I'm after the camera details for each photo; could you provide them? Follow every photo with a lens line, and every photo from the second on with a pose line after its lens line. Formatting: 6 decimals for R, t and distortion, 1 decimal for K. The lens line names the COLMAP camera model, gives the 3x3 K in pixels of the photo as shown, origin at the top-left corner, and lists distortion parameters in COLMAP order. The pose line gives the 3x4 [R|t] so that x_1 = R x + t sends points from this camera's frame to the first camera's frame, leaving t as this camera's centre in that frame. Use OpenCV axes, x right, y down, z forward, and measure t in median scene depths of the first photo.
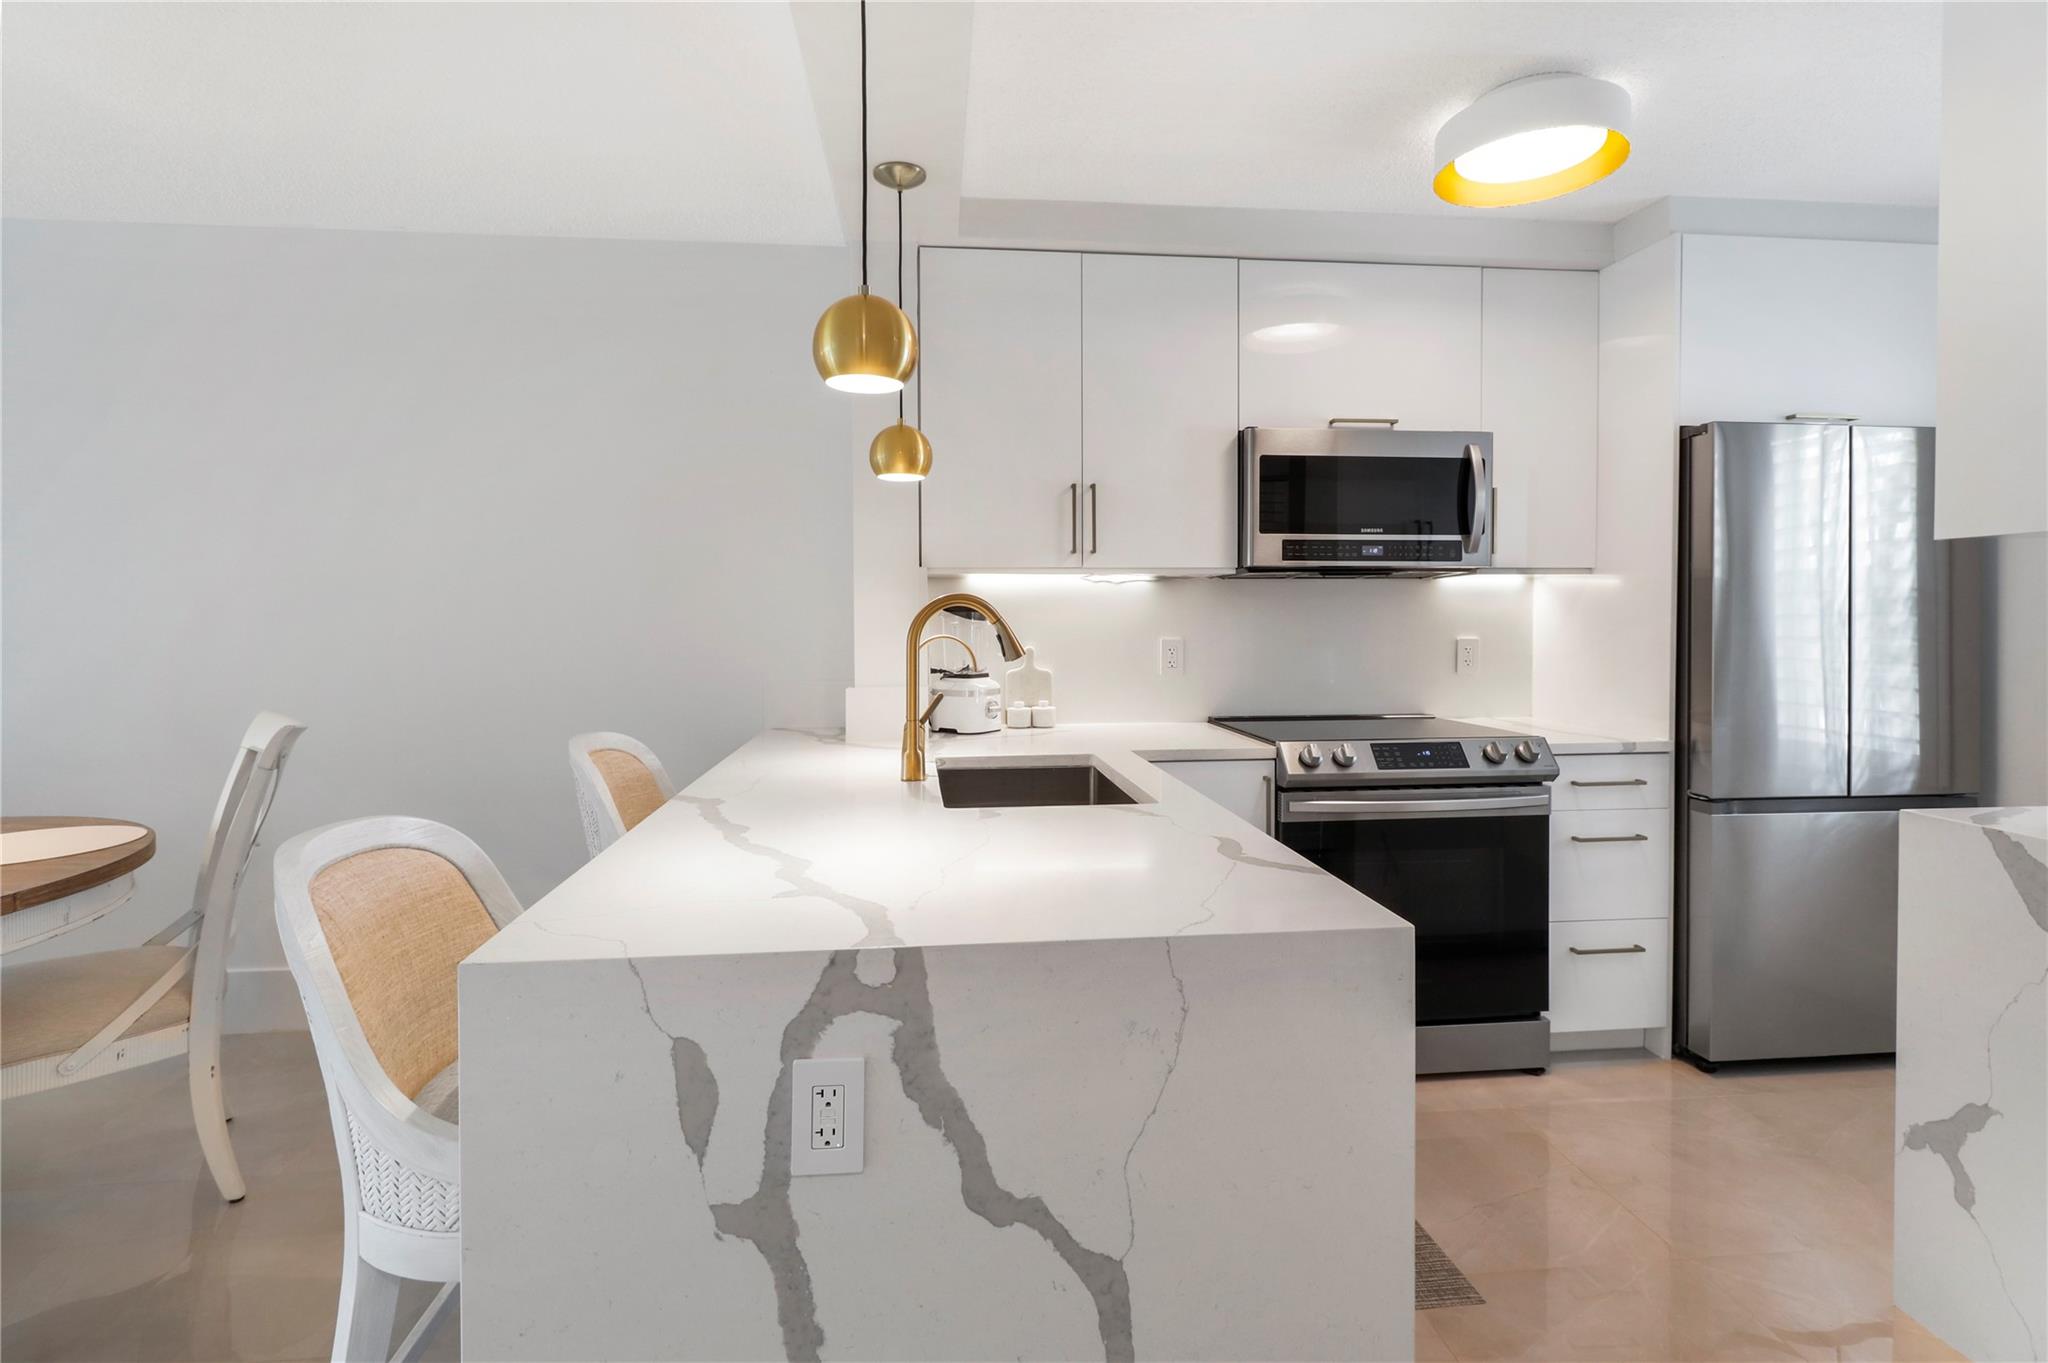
lens RADIAL K [[967.4, 0, 1024.3], [0, 967.4, 628.1], [0, 0, 1]] dist [0.001508, 0.000421]
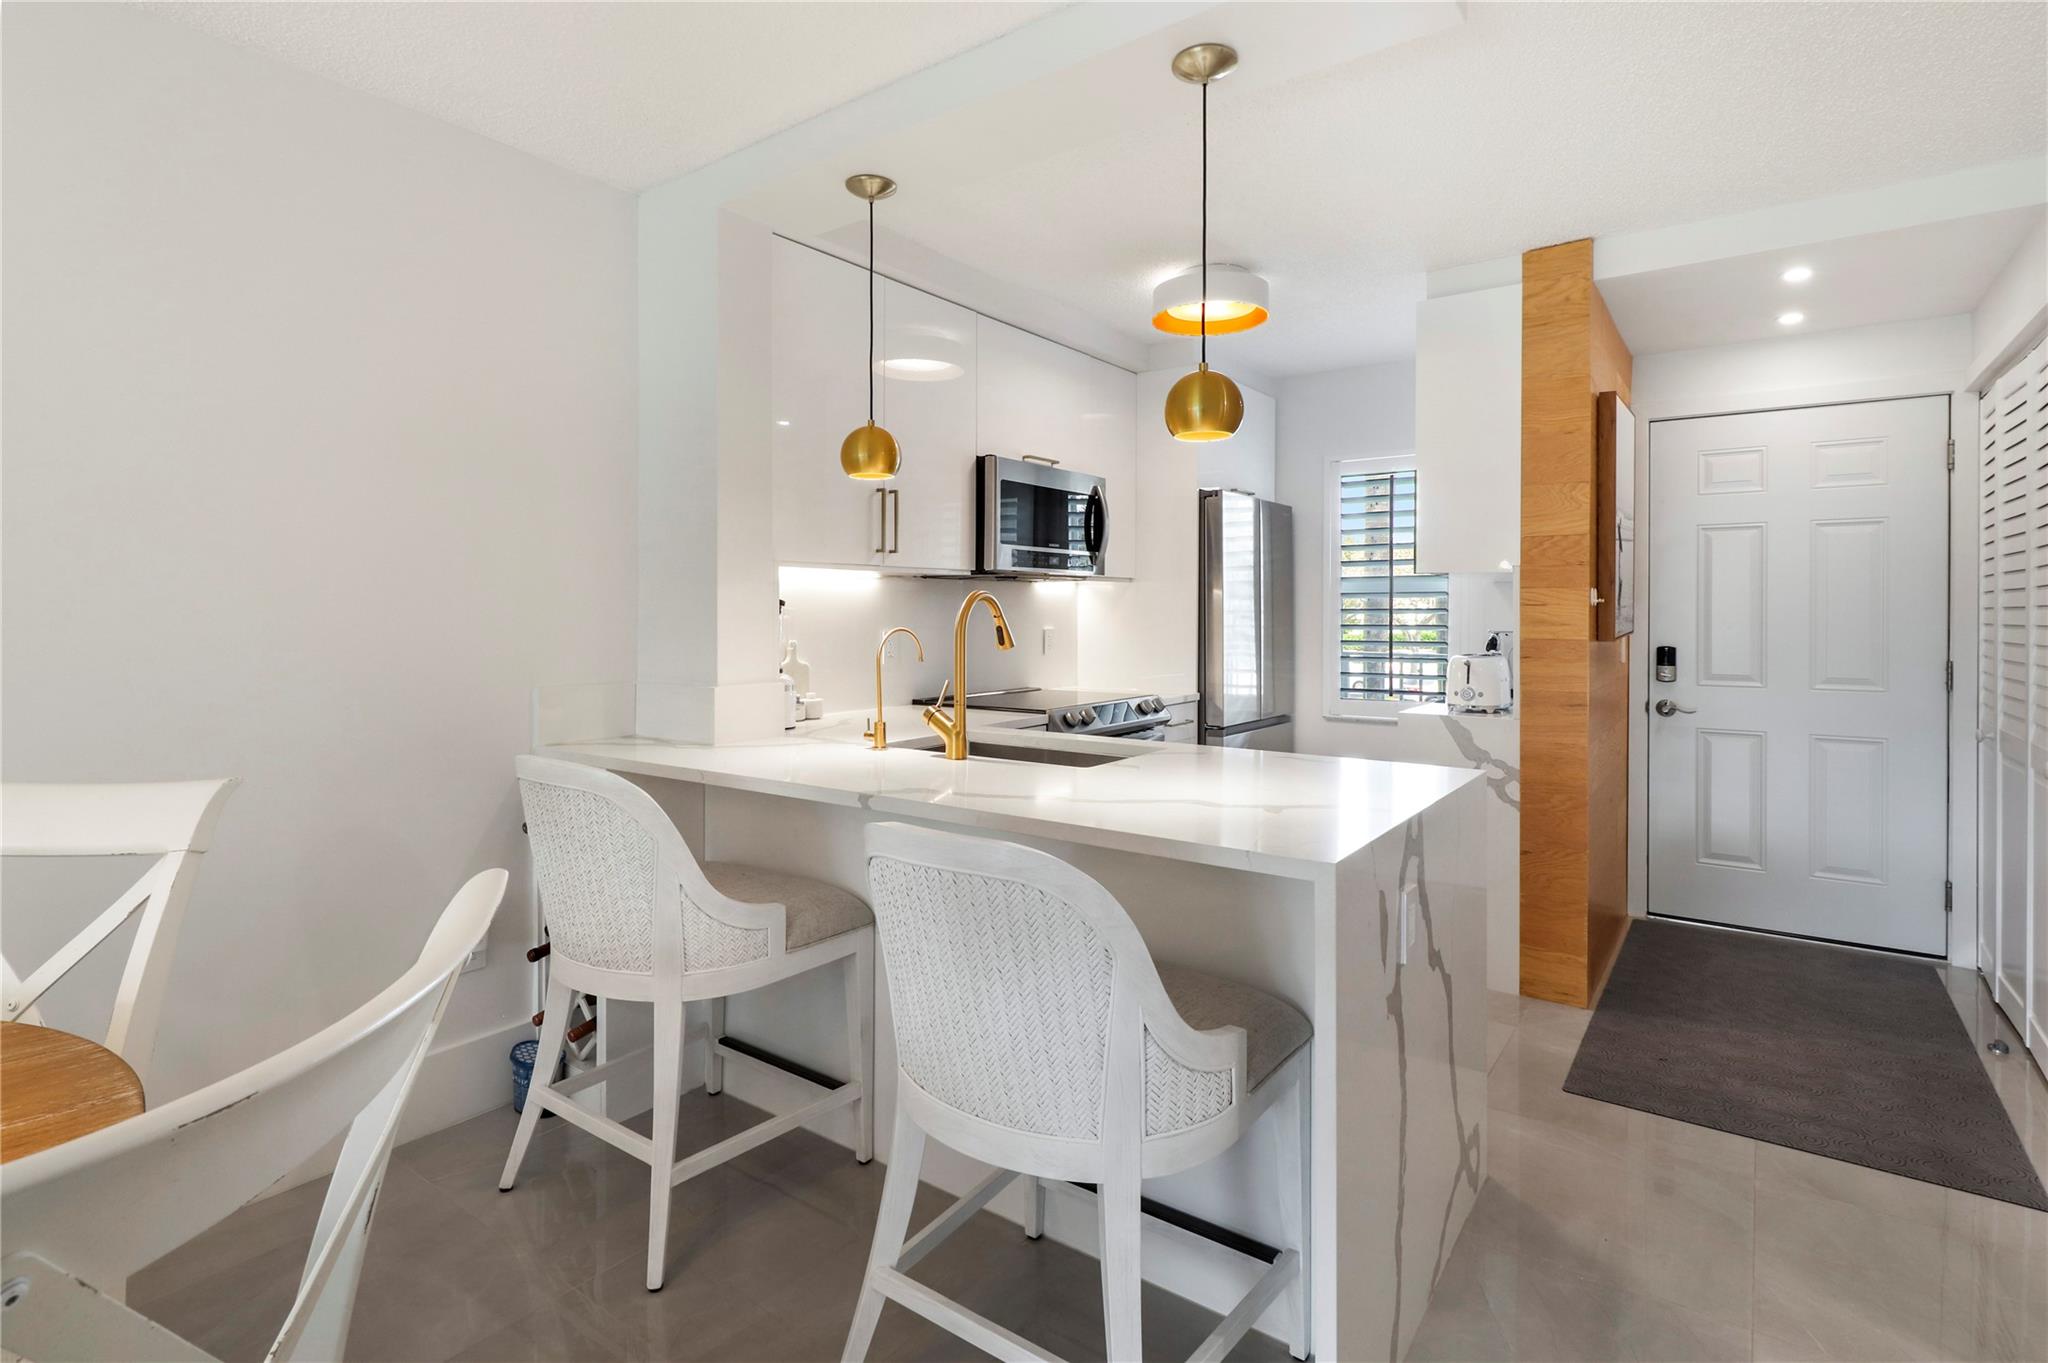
lens RADIAL K [[1003.7, 0, 1023.9], [0, 1003.7, 613.8], [0, 0, 1]] dist [0.002504, 0.000435]
pose [[0.672007, 0.001712, 0.740543, -0.678529], [0.005590, 0.999957, -0.007384, 0.000550], [-0.740524, 0.009101, 0.671968, 0.127834]]
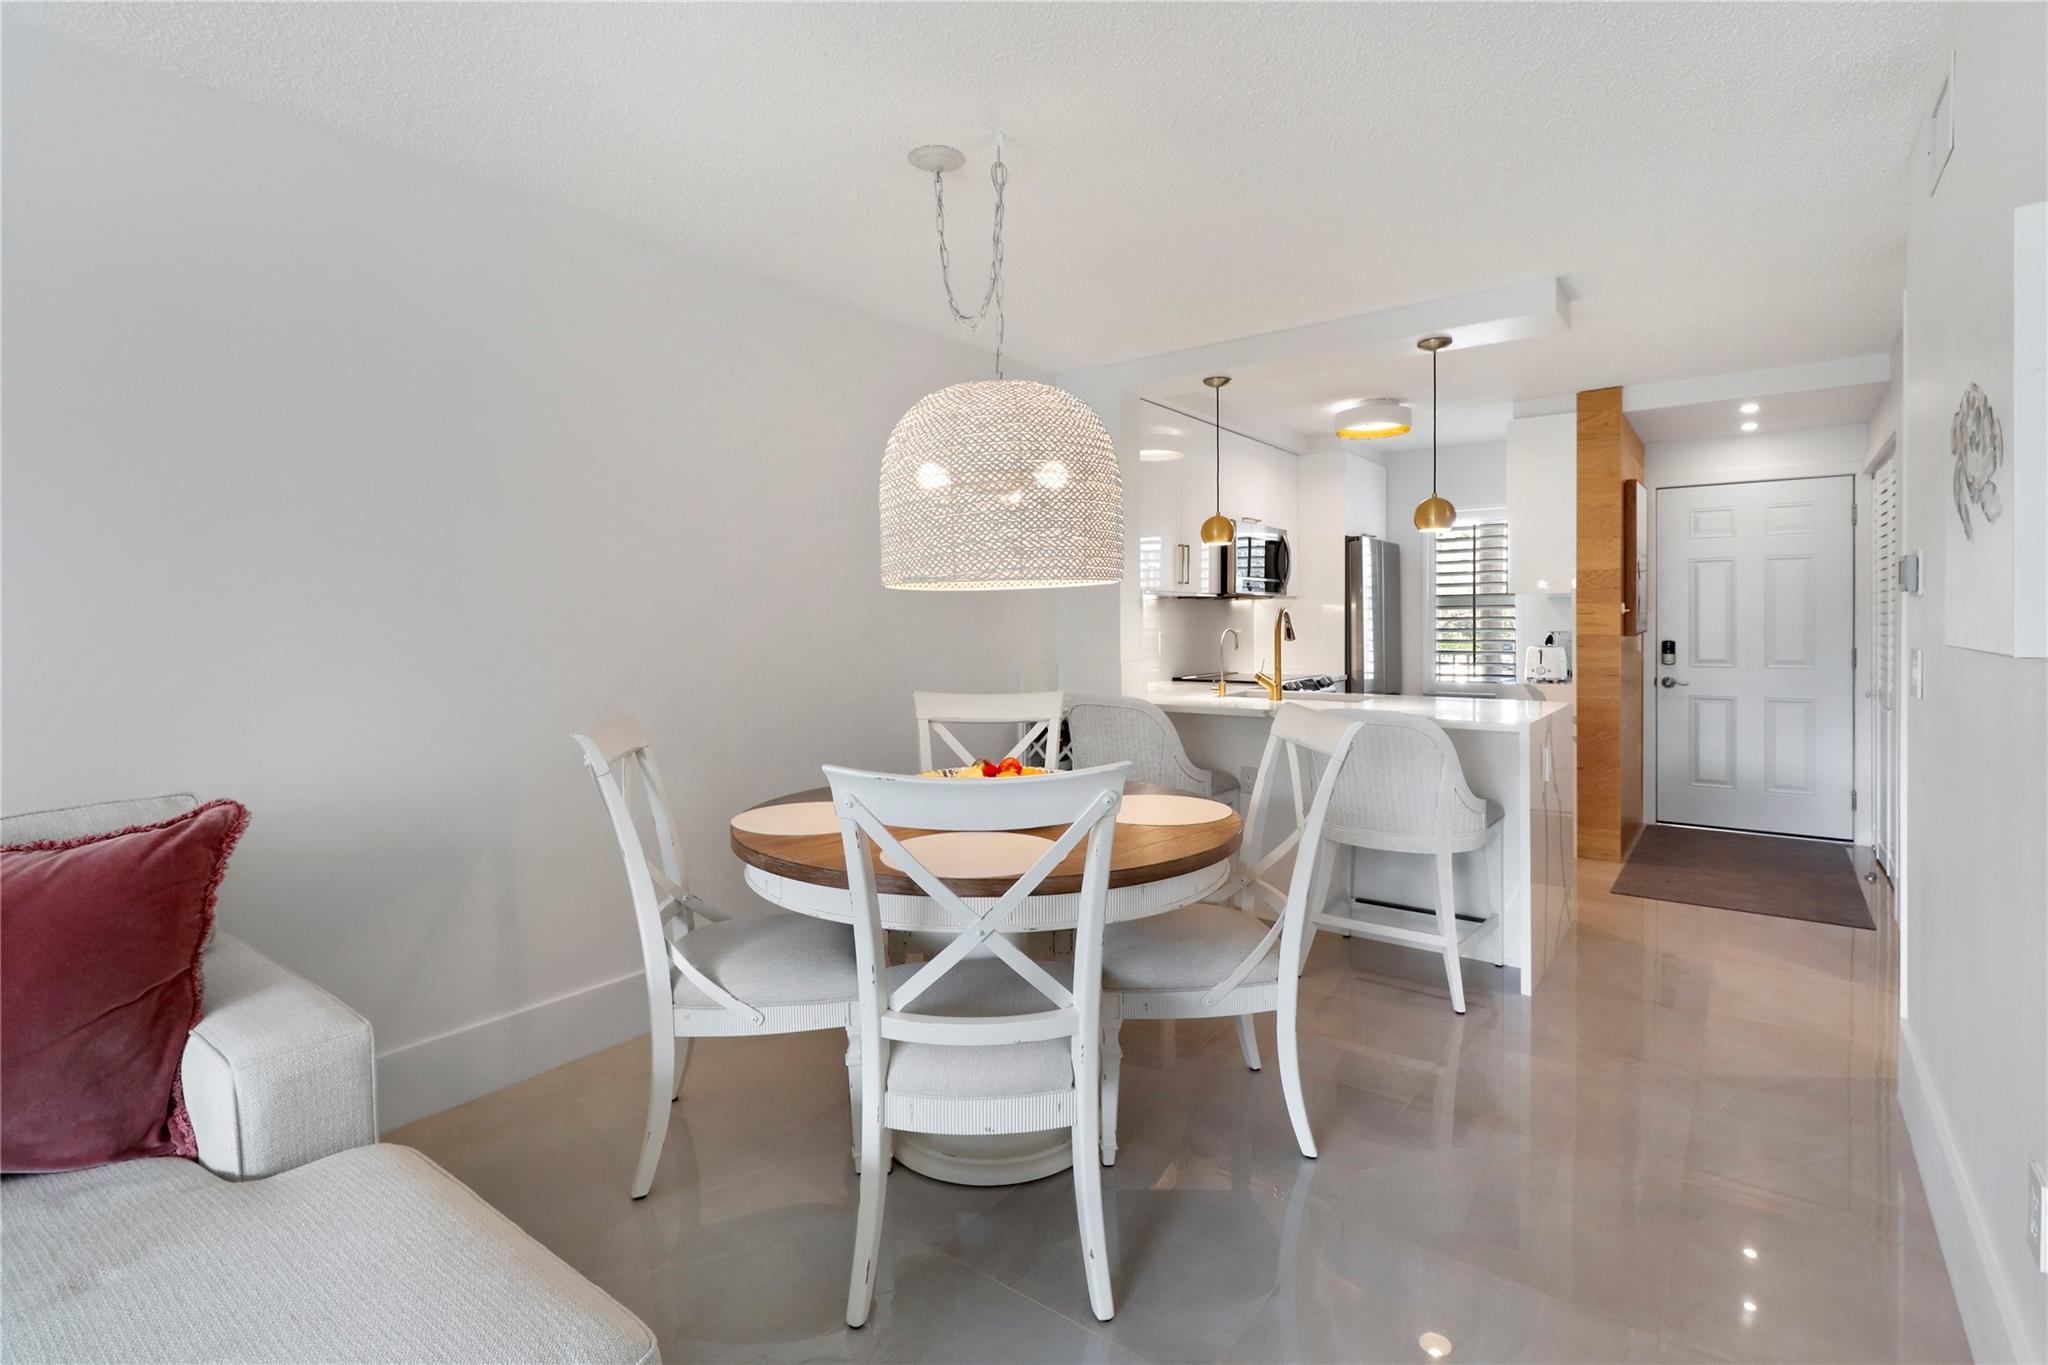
lens RADIAL K [[967.4, 0, 1024.3], [0, 967.4, 629.1], [0, 0, 1]] dist [0.001508, 0.000421]
pose [[0.684153, -0.005643, 0.729316, -1.442976], [0.012244, 0.999918, -0.003749, 0.008173], [-0.729235, 0.011495, 0.684166, 0.002639]]
